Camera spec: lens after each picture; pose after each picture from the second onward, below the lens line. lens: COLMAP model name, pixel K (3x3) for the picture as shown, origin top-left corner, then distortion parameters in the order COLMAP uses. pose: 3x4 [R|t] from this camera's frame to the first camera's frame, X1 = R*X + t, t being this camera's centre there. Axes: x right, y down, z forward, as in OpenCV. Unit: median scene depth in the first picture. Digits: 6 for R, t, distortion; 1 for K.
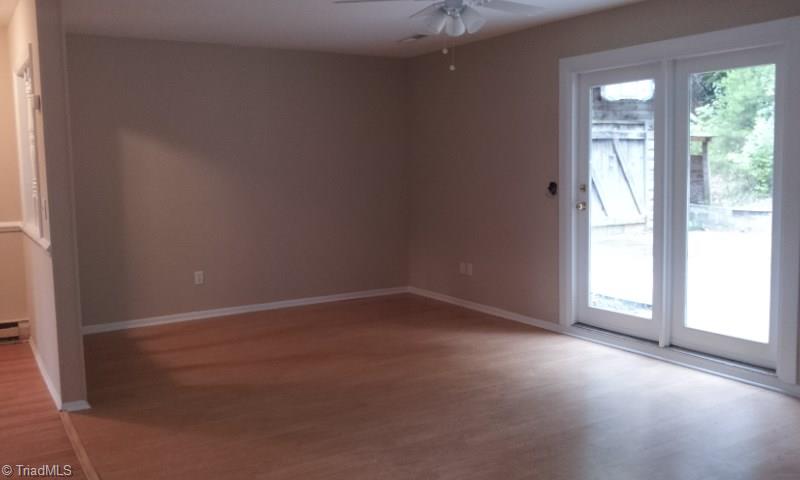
lens RADIAL K [[716.5, 0, 399.0], [0, 716.5, 224.2], [0, 0, 1]] dist [0.088745, -0.232066]
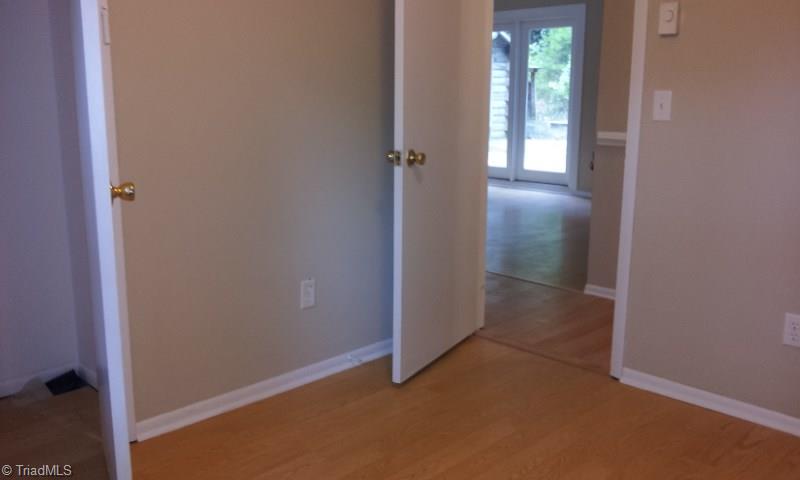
lens RADIAL K [[716.5, 0, 399.0], [0, 716.5, 224.2], [0, 0, 1]] dist [0.088745, -0.232066]
pose [[0.975189, -0.018695, 0.220582, -0.106192], [-0.002704, 0.995347, 0.096315, 0.034469], [-0.221356, -0.094522, 0.970601, -0.238771]]
